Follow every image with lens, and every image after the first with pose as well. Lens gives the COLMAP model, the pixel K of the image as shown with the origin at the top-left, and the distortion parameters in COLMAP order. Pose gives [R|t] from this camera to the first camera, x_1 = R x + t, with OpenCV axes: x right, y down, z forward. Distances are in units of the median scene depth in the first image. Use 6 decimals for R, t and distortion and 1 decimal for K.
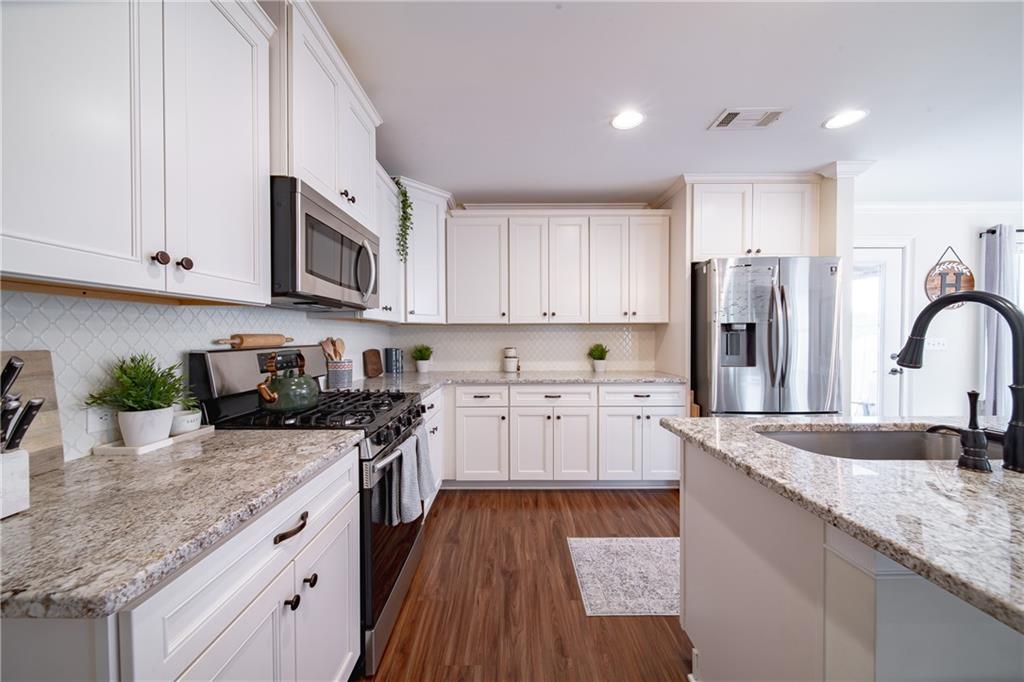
lens RADIAL K [[356.0, 0, 510.2], [0, 356.0, 342.4], [0, 0, 1]] dist [0.000862, -0.001561]
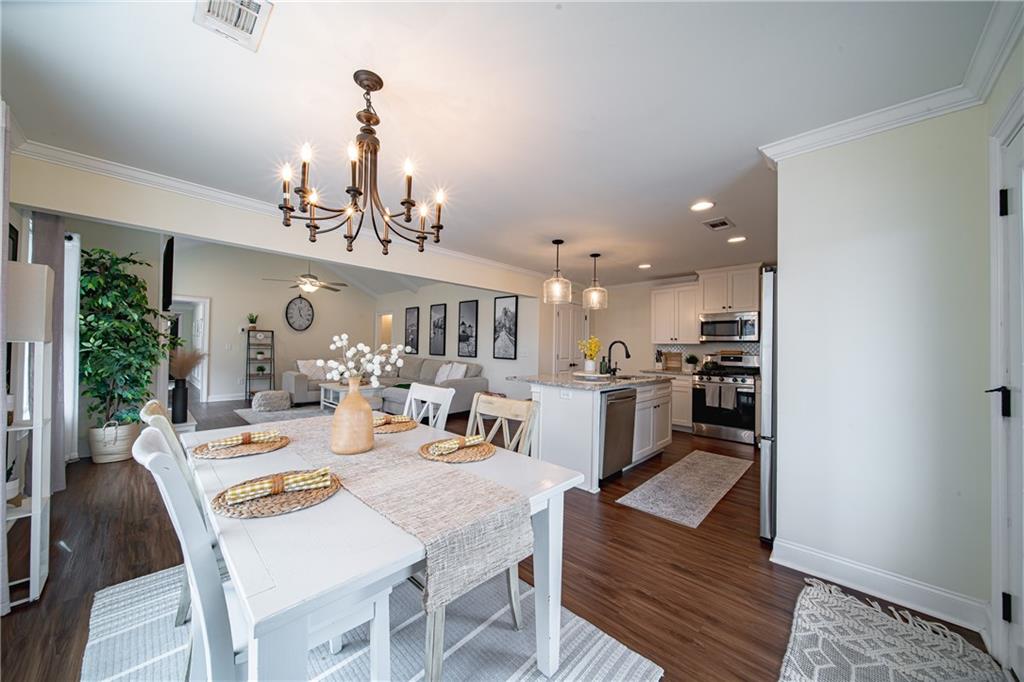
lens RADIAL K [[356.0, 0, 510.2], [0, 356.0, 341.4], [0, 0, 1]] dist [0.000862, -0.001561]
pose [[-0.692521, -0.019963, -0.721122, 1.881656], [-0.024546, 0.999690, -0.004101, -0.027603], [0.720980, 0.014861, -0.692796, 1.075169]]
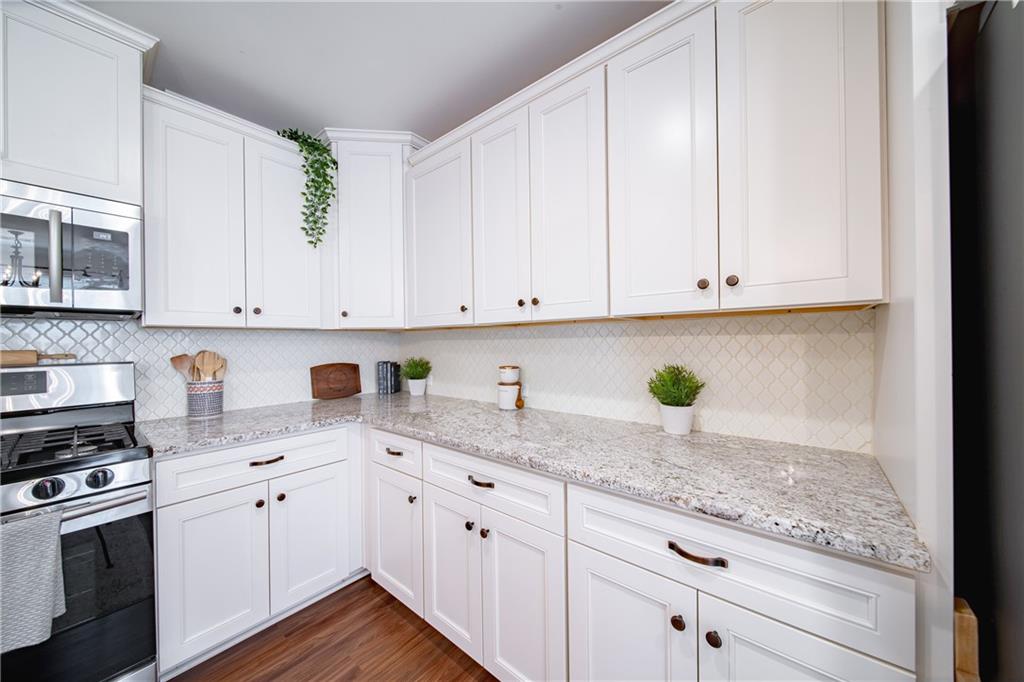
lens RADIAL K [[356.0, 0, 510.3], [0, 356.0, 341.6], [0, 0, 1]] dist [0.000862, -0.001561]
pose [[0.771869, -0.005346, -0.635759, 0.443077], [-0.001581, 0.999945, -0.010328, -0.022753], [0.635780, 0.008977, 0.771818, 0.676773]]
